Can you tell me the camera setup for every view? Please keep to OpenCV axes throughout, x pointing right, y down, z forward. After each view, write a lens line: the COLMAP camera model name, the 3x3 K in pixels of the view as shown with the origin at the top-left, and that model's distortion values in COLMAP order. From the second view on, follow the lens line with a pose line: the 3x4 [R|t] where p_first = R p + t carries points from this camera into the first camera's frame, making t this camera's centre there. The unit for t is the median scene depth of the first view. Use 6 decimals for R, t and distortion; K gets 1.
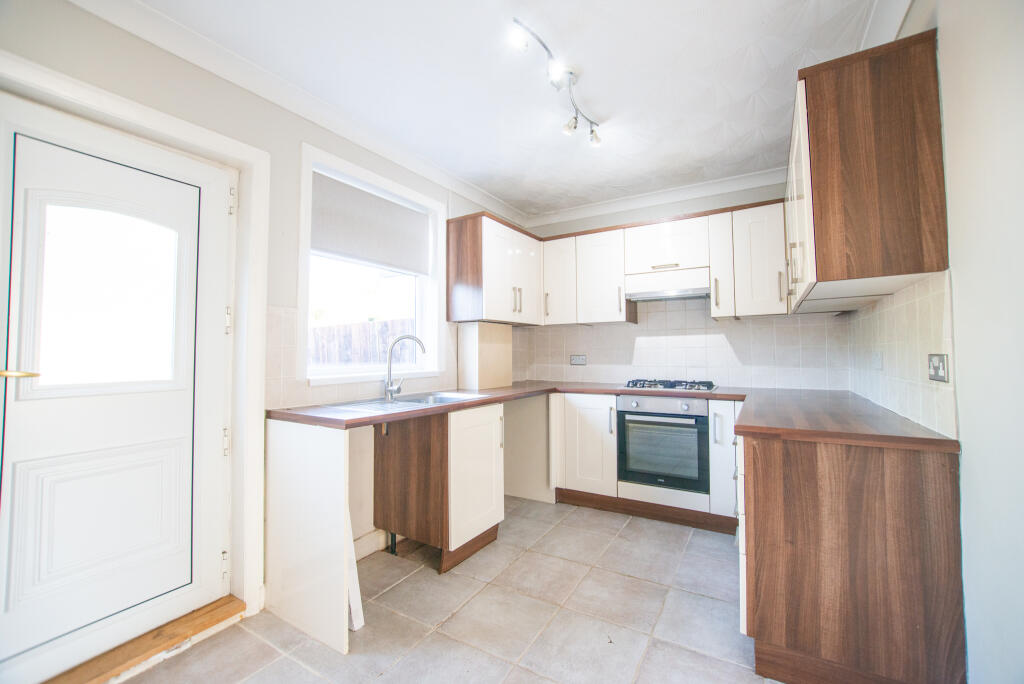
lens RADIAL K [[414.8, 0, 527.1], [0, 414.8, 345.9], [0, 0, 1]] dist [-0.001910, -0.000136]
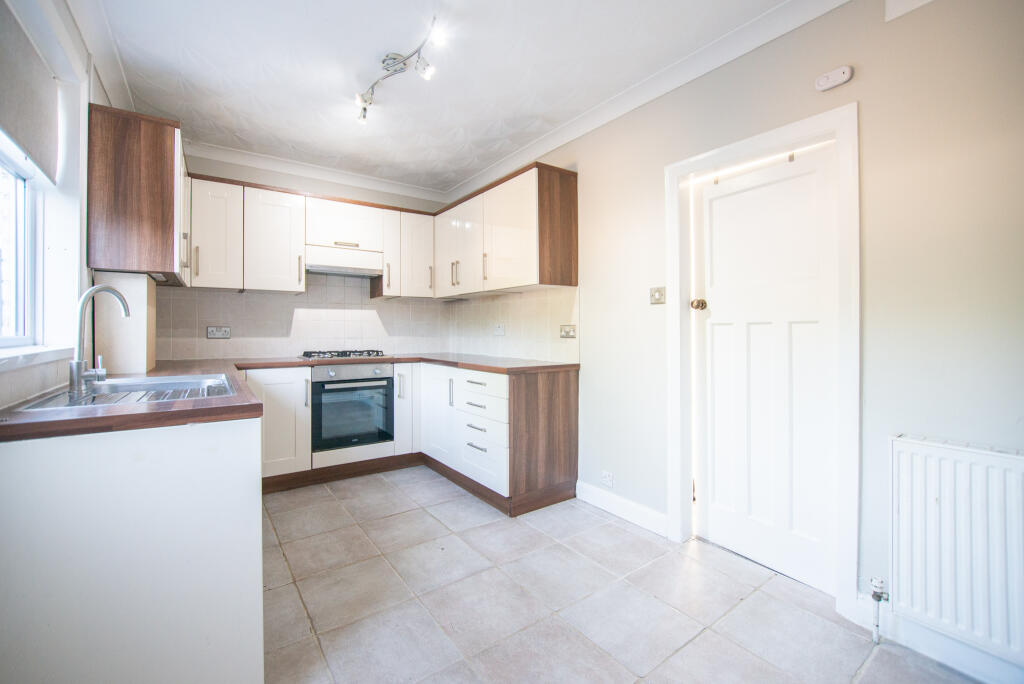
lens RADIAL K [[427.4, 0, 490.6], [0, 427.4, 336.9], [0, 0, 1]] dist [-0.000805, -0.000018]
pose [[0.440991, -0.005163, 0.897497, -0.563771], [-0.020139, 0.999675, 0.015646, 0.026577], [-0.897285, -0.024975, 0.440744, 0.192798]]
